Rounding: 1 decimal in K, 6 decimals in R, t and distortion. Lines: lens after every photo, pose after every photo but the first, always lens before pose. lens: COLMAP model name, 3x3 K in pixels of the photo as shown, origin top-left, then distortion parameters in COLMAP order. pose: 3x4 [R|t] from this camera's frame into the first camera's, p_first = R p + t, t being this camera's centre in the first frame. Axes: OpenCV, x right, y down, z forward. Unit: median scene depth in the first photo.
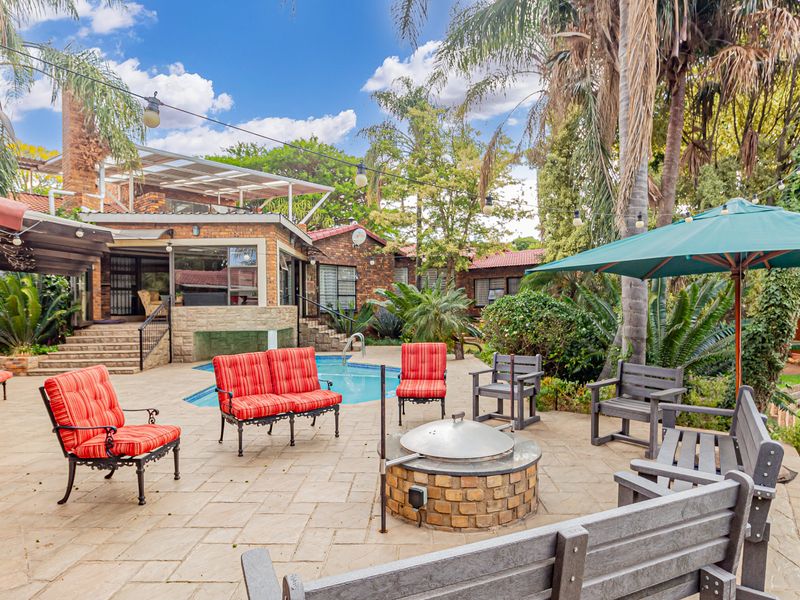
lens RADIAL K [[495.1, 0, 404.4], [0, 495.1, 309.9], [0, 0, 1]] dist [0.000932, 0.002159]
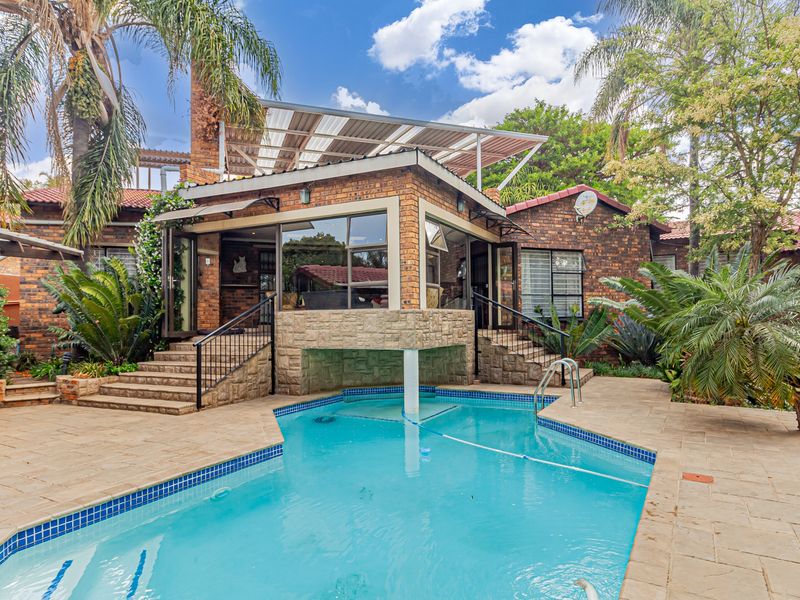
lens RADIAL K [[495.1, 0, 404.4], [0, 495.1, 309.9], [0, 0, 1]] dist [0.000932, 0.002159]
pose [[0.876610, -0.011118, -0.481073, 0.011925], [-0.000196, 0.999725, -0.023462, 0.006763], [0.481201, 0.020661, 0.876367, 0.421523]]
